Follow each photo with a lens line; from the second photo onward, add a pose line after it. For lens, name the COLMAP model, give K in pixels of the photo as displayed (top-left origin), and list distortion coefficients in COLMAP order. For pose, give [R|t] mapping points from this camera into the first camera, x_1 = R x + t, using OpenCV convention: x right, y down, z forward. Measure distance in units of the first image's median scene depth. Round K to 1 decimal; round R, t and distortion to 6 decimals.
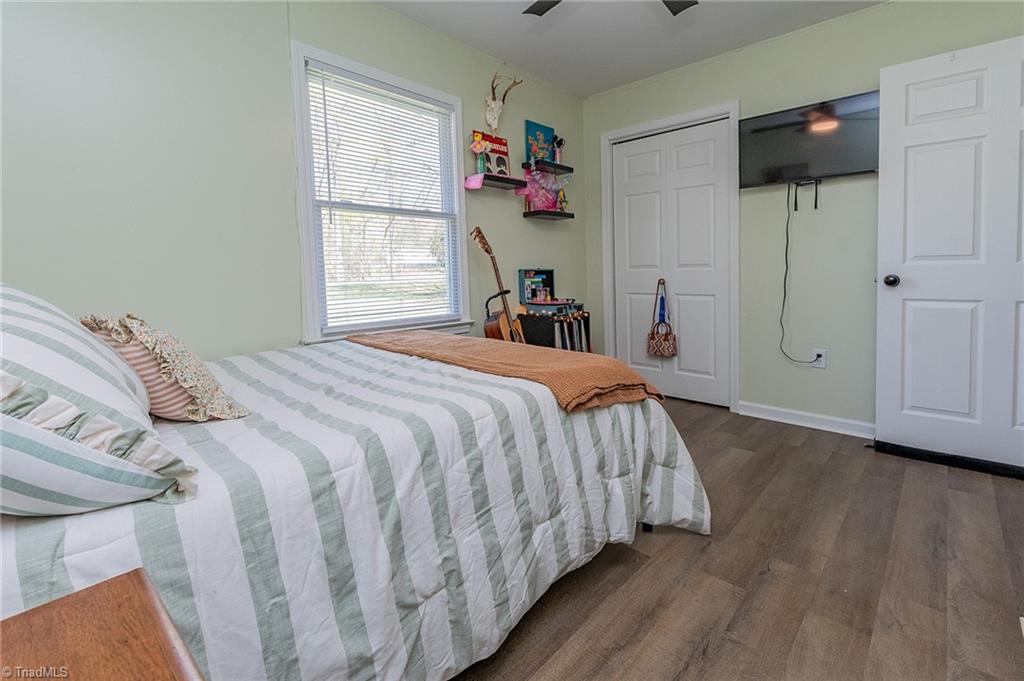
lens RADIAL K [[467.9, 0, 502.4], [0, 467.9, 295.1], [0, 0, 1]] dist [0.003342, 0.000346]
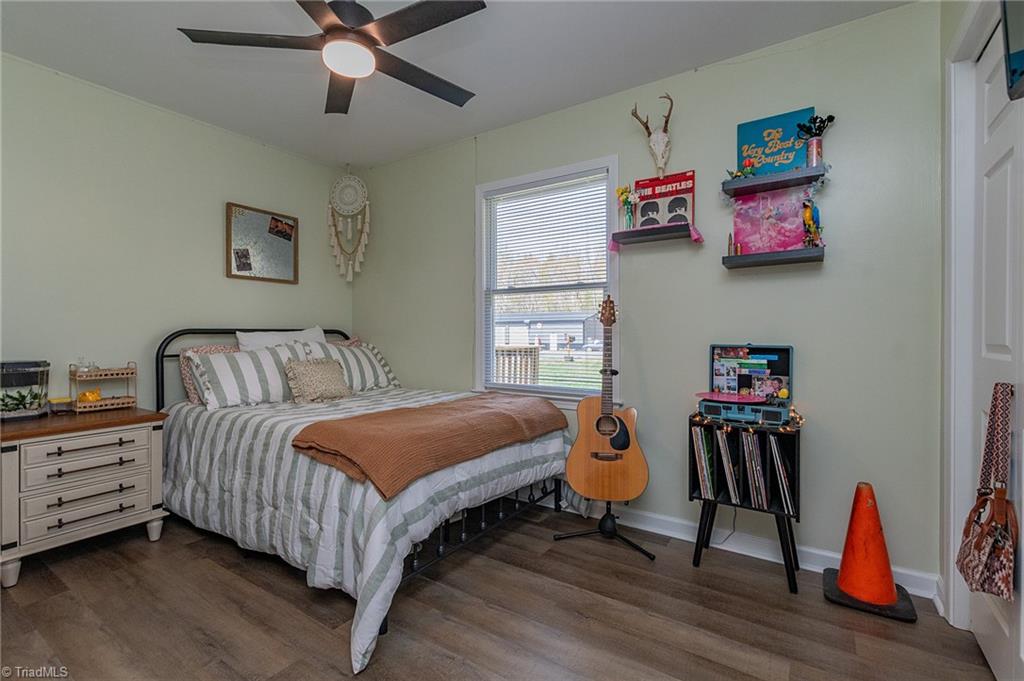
lens RADIAL K [[467.9, 0, 509.0], [0, 467.9, 342.3], [0, 0, 1]] dist [0.003342, 0.000346]
pose [[0.157451, 0.025252, -0.987204, 0.680757], [-0.054860, 0.998353, 0.016787, -0.053430], [0.986002, 0.051515, 0.158577, 0.585213]]
